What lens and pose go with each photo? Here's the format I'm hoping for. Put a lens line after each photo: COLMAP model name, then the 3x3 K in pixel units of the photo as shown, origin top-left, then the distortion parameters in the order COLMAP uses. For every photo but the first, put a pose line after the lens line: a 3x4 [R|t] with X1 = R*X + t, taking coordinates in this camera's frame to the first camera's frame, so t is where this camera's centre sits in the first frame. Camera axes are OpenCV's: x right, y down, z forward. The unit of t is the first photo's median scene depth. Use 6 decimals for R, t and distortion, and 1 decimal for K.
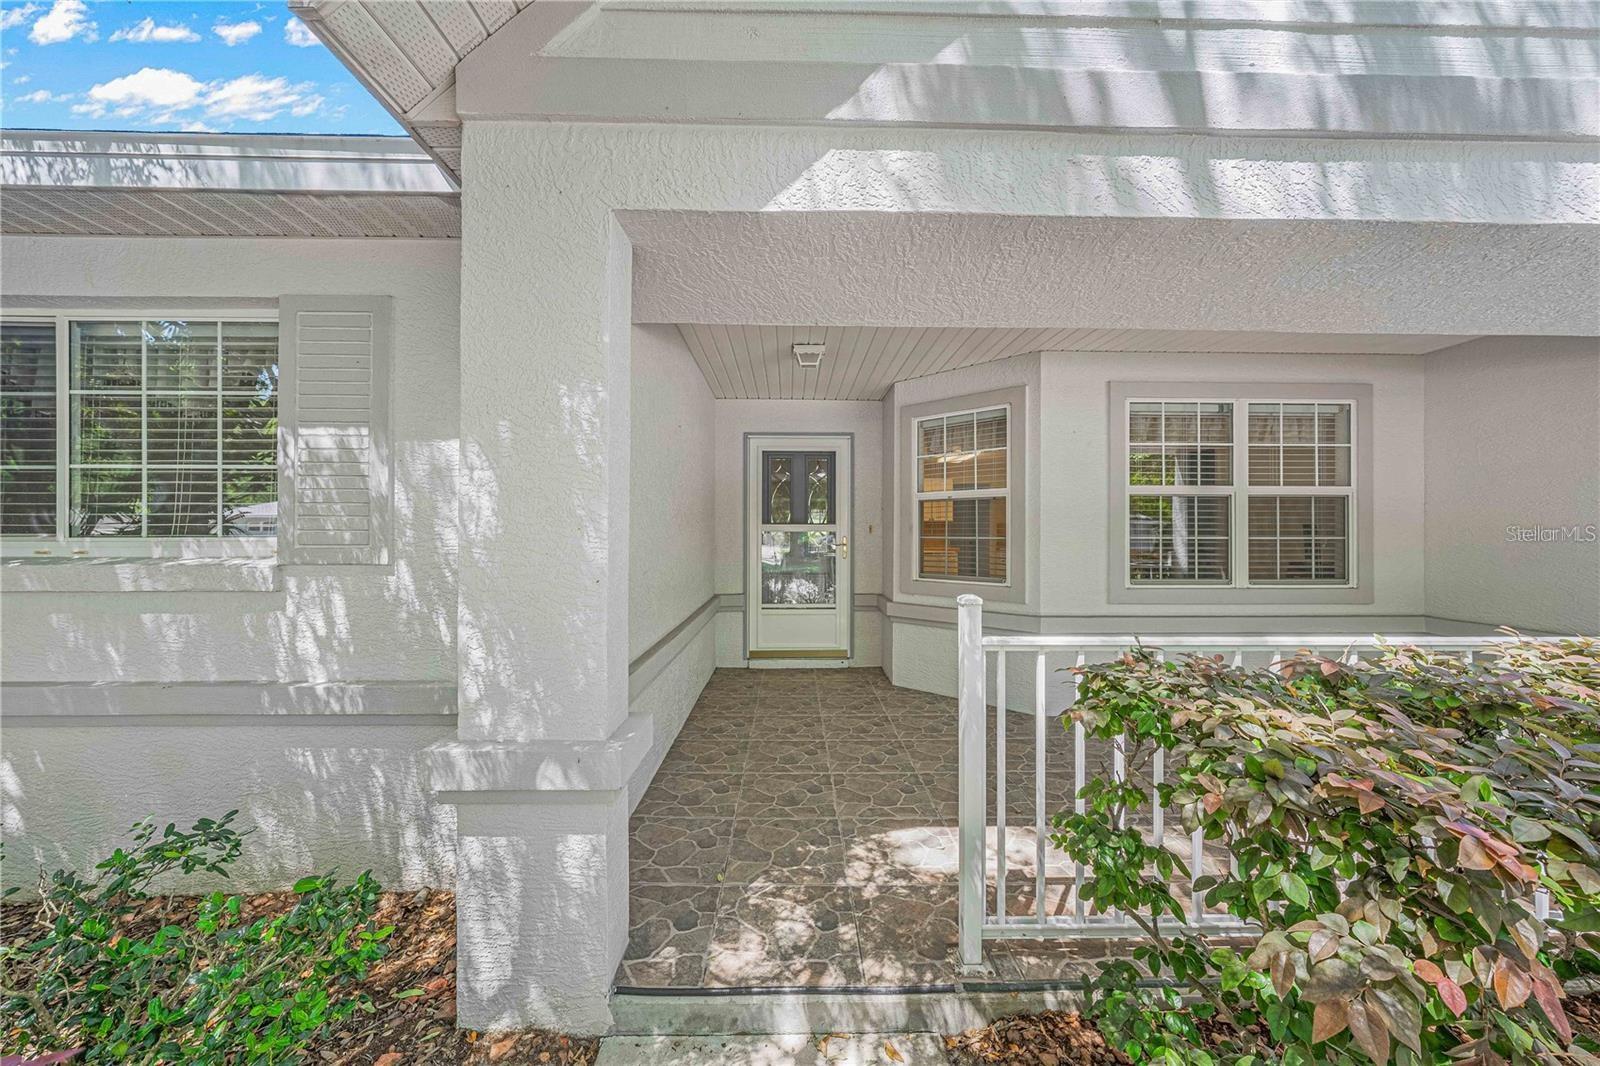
lens RADIAL K [[553.2, 0, 800.4], [0, 553.2, 534.1], [0, 0, 1]] dist [0.001670, 0.000218]
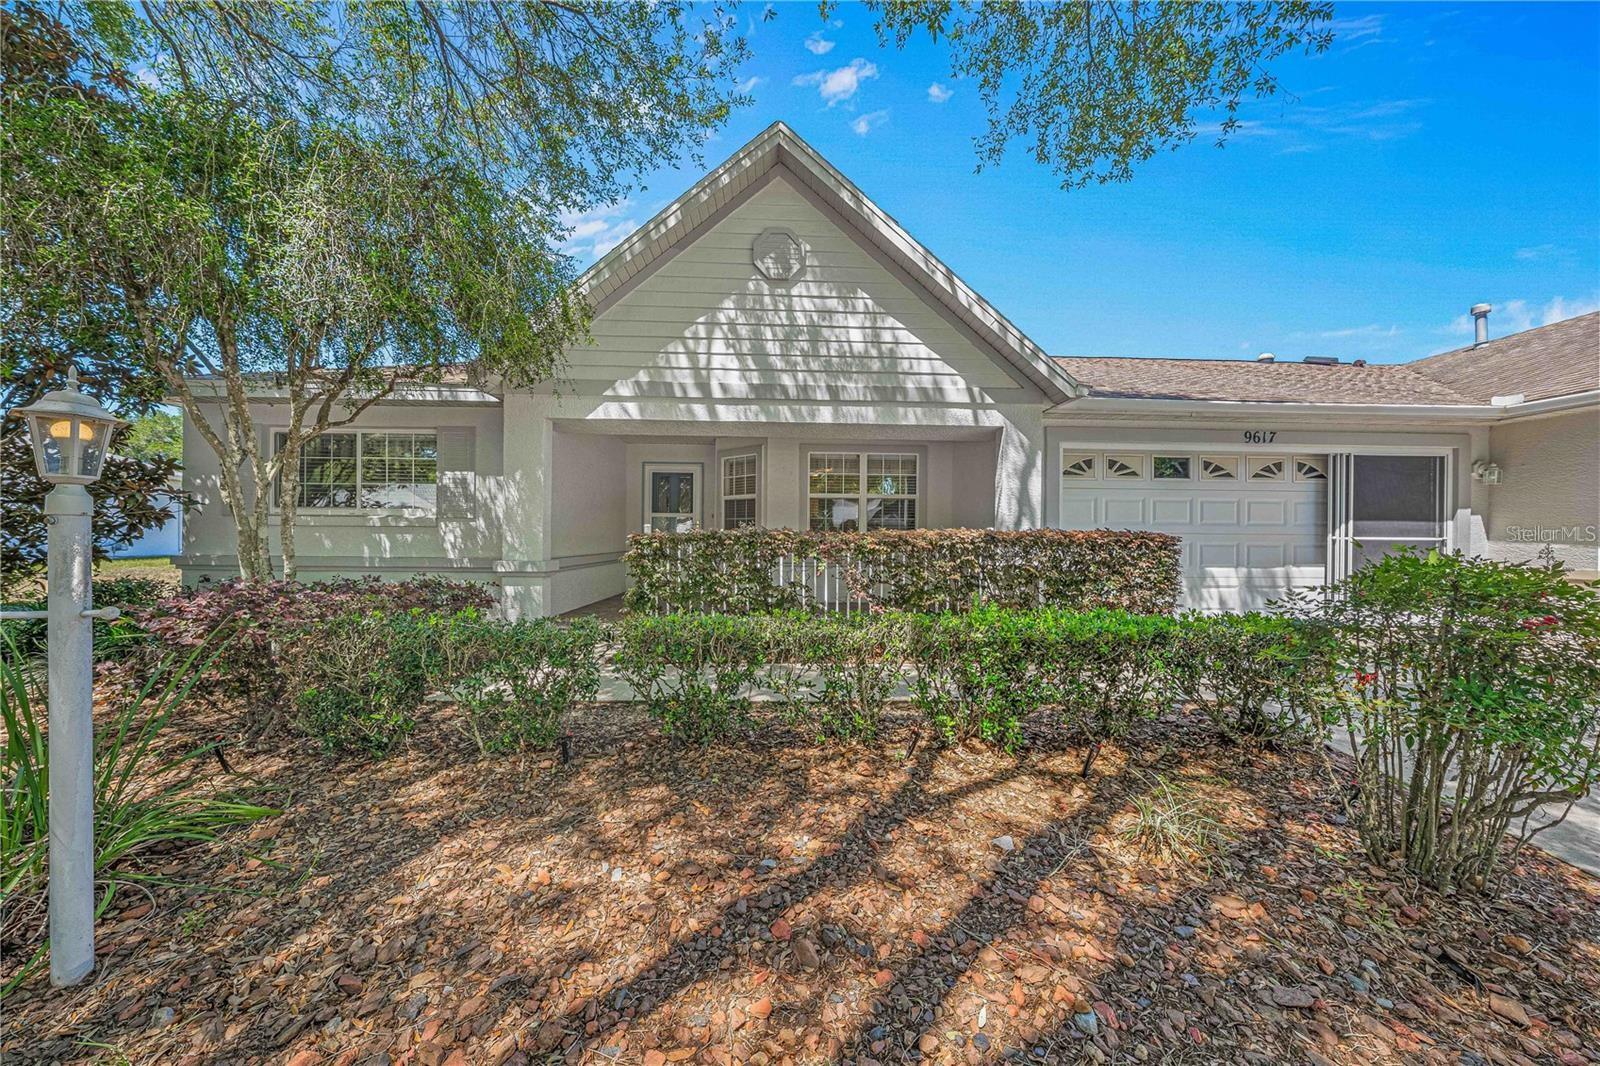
lens RADIAL K [[553.2, 0, 804.3], [0, 553.2, 533.8], [0, 0, 1]] dist [0.001670, 0.000218]
pose [[0.999536, 0.004306, 0.030157, 1.220700], [-0.004072, 0.999961, -0.007836, 0.197395], [-0.030189, 0.007709, 0.999514, -2.645856]]
